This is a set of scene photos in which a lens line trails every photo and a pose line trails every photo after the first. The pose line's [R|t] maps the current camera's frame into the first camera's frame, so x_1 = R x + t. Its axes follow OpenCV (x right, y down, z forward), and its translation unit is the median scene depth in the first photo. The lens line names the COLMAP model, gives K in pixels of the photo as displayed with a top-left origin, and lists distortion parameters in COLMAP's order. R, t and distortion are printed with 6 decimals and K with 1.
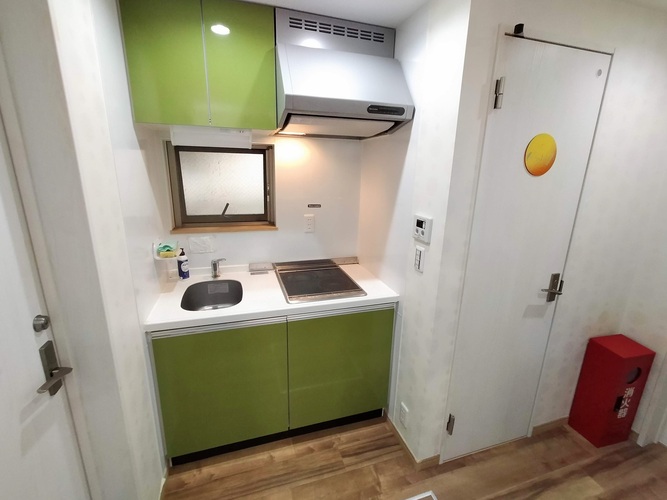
lens RADIAL K [[301.6, 0, 331.1], [0, 301.6, 246.5], [0, 0, 1]] dist [-0.005494, -0.000026]
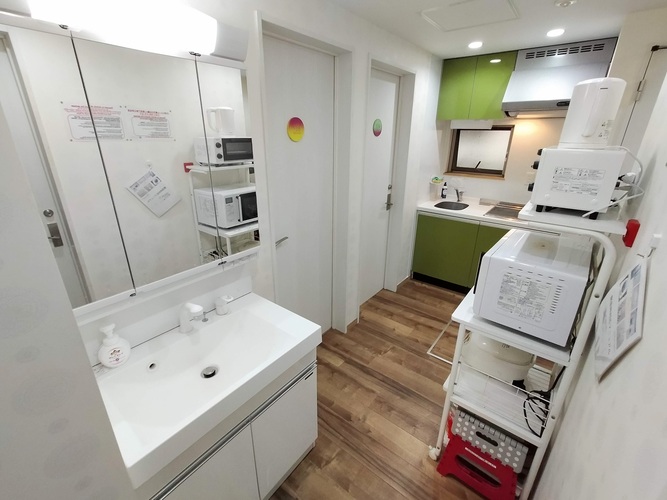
lens RADIAL K [[301.6, 0, 334.8], [0, 301.6, 247.3], [0, 0, 1]] dist [-0.005494, -0.000026]
pose [[0.577013, 0.280173, -0.767176, 0.766524], [-0.206232, 0.958863, 0.195065, 0.196253], [0.790269, 0.045661, 0.611057, -0.799795]]
